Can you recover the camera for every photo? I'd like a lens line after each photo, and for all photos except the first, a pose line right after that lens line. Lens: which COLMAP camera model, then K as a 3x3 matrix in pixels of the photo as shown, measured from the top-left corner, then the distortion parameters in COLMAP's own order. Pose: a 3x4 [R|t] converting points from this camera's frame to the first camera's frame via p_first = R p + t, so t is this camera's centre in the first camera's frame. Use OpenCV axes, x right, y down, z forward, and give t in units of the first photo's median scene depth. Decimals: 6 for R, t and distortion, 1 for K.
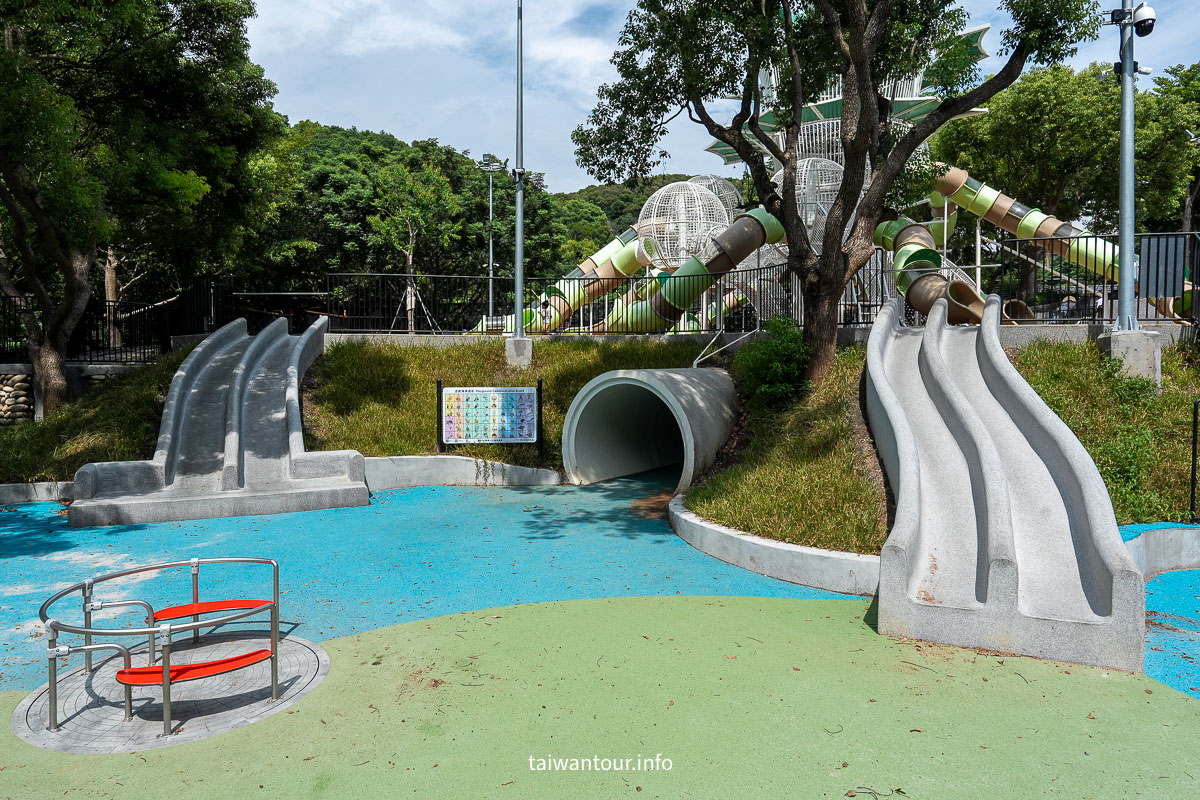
lens RADIAL K [[760.2, 0, 609.7], [0, 760.2, 335.3], [0, 0, 1]] dist [-0.006264, -0.001122]
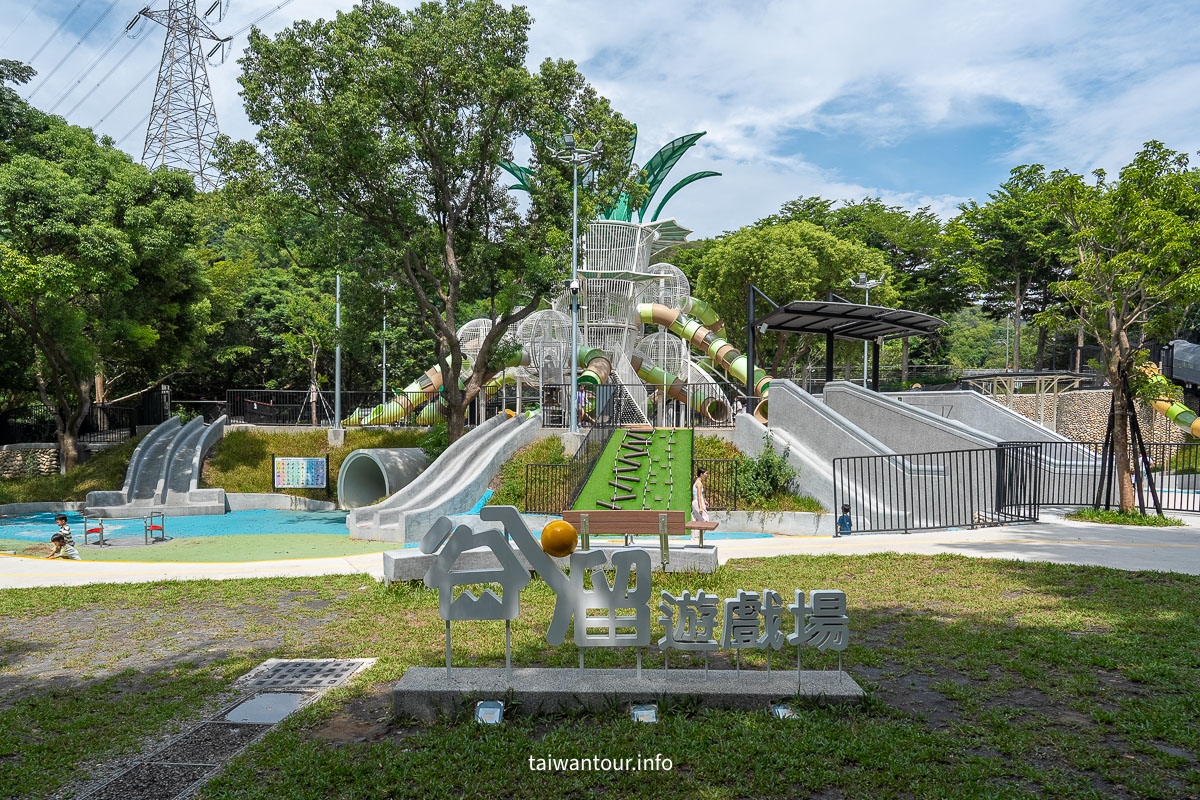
lens RADIAL K [[851.5, 0, 600.2], [0, 851.5, 406.0], [0, 0, 1]] dist [-0.000369, -0.000308]
pose [[0.998908, 0.004899, -0.046461, 0.640086], [-0.004795, 0.999986, 0.002347, -0.063214], [0.046472, -0.002122, 0.998917, -0.997745]]
